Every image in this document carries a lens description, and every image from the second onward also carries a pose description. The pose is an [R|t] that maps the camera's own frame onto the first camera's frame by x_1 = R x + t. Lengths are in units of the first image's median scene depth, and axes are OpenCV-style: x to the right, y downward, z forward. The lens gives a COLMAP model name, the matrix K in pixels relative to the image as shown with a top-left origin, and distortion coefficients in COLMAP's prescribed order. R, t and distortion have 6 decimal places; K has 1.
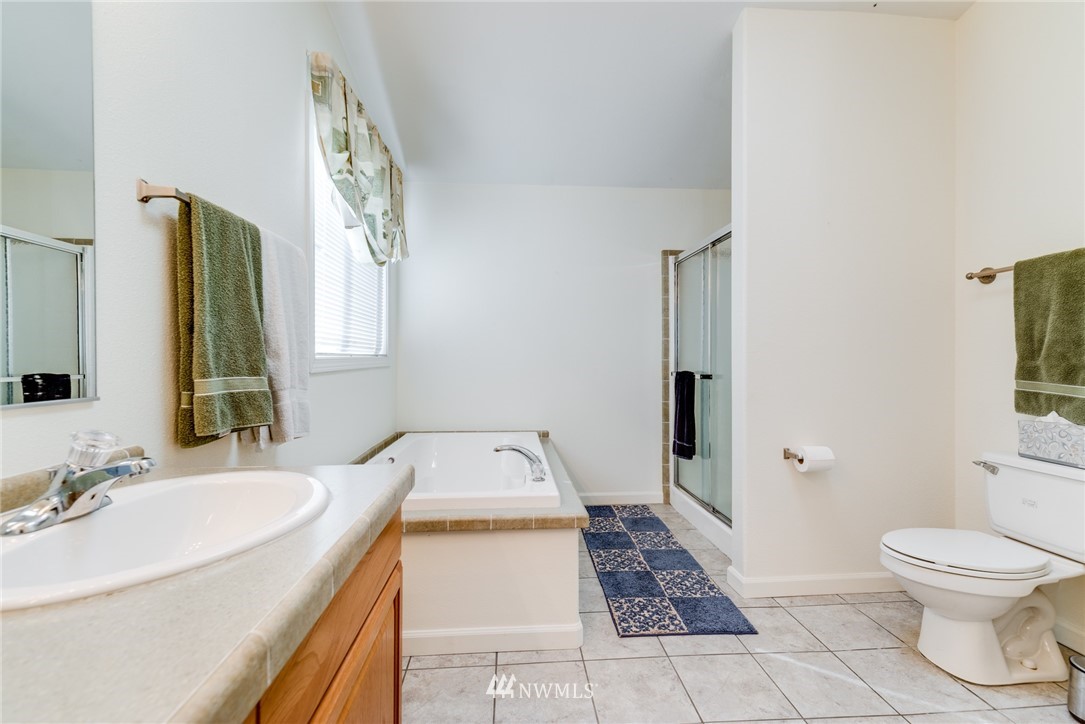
lens RADIAL K [[468.1, 0, 542.9], [0, 468.1, 359.5], [0, 0, 1]] dist [0.012282, -0.000698]
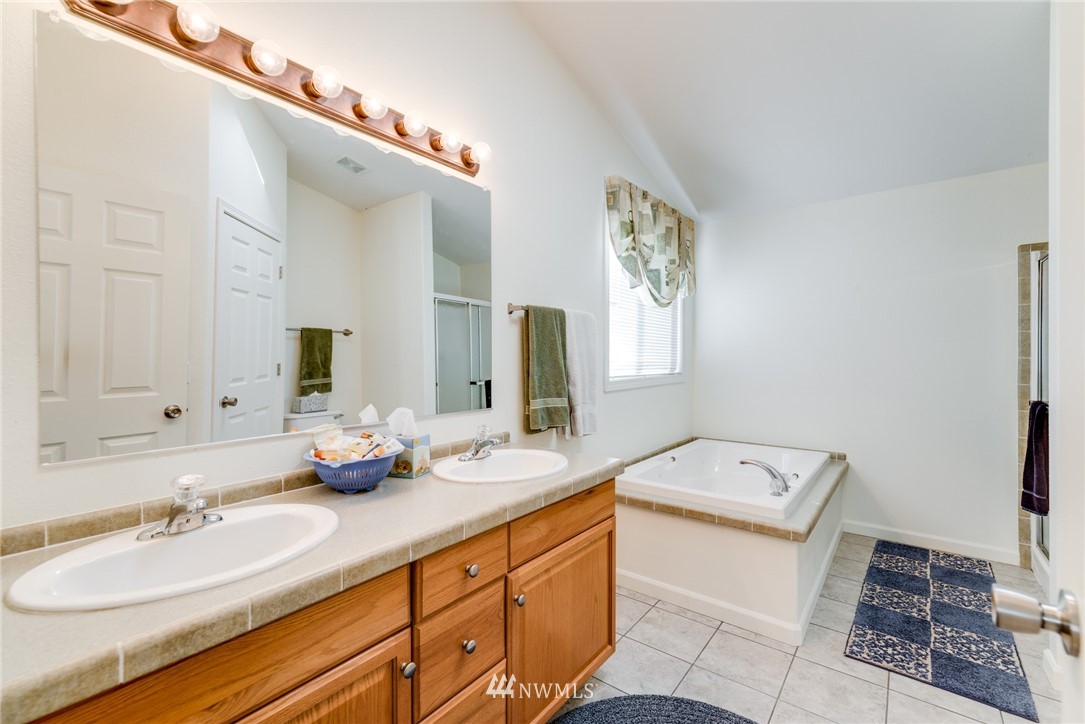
lens RADIAL K [[468.1, 0, 544.6], [0, 468.1, 358.1], [0, 0, 1]] dist [0.012282, -0.000698]
pose [[0.745371, 0.001240, -0.666649, 0.355214], [-0.001911, 0.999998, -0.000277, -0.077342], [0.666647, 0.001481, 0.745372, -0.239603]]
